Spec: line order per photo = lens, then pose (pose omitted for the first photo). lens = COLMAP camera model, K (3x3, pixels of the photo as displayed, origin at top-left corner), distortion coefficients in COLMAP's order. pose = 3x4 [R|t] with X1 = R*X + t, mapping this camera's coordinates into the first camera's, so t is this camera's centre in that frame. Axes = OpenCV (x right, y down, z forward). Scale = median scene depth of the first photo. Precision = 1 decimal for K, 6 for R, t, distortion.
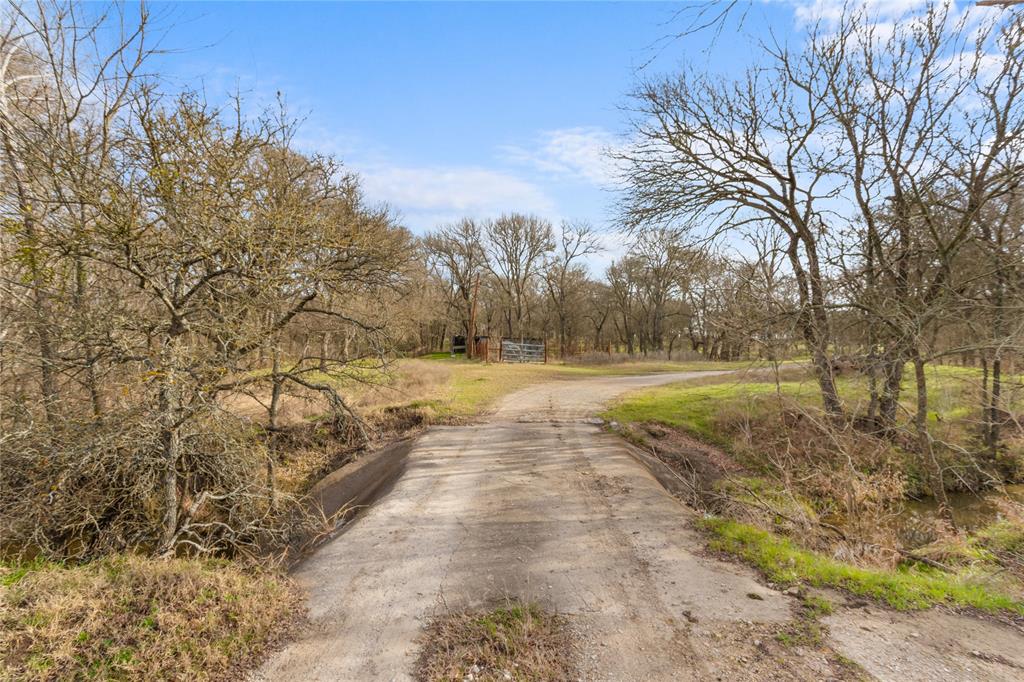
lens RADIAL K [[489.5, 0, 511.4], [0, 489.5, 339.7], [0, 0, 1]] dist [0.001010, 0.001536]
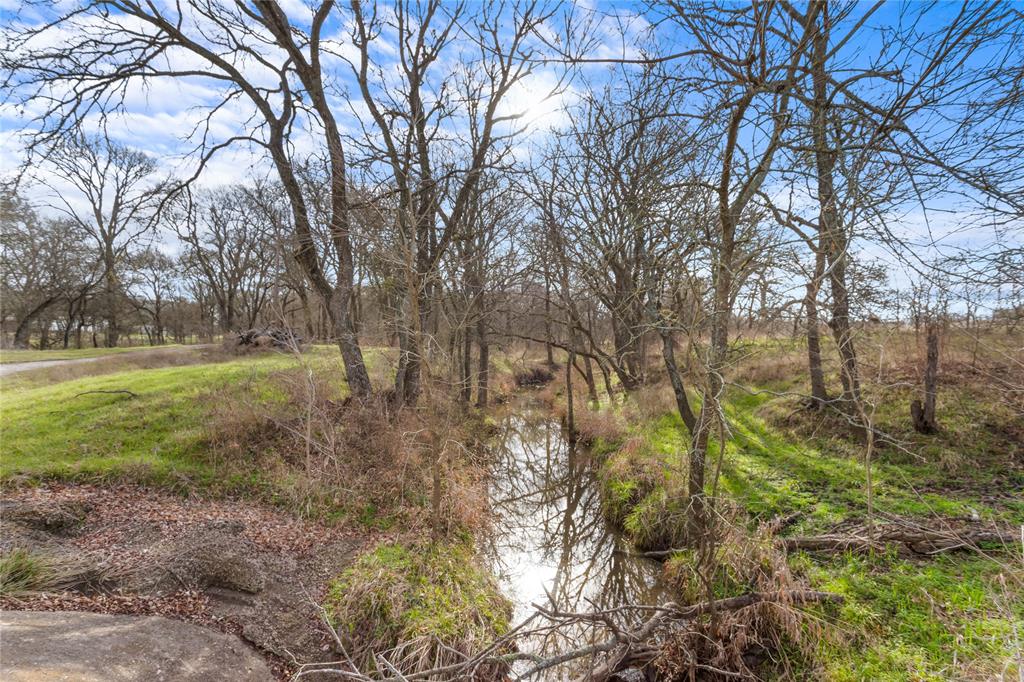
lens RADIAL K [[489.5, 0, 513.2], [0, 489.5, 339.8], [0, 0, 1]] dist [0.001010, 0.001536]
pose [[0.330427, -0.006913, 0.943806, 0.062179], [0.011798, 0.999925, 0.003194, 0.049429], [-0.943758, 0.010080, 0.330483, 0.367399]]
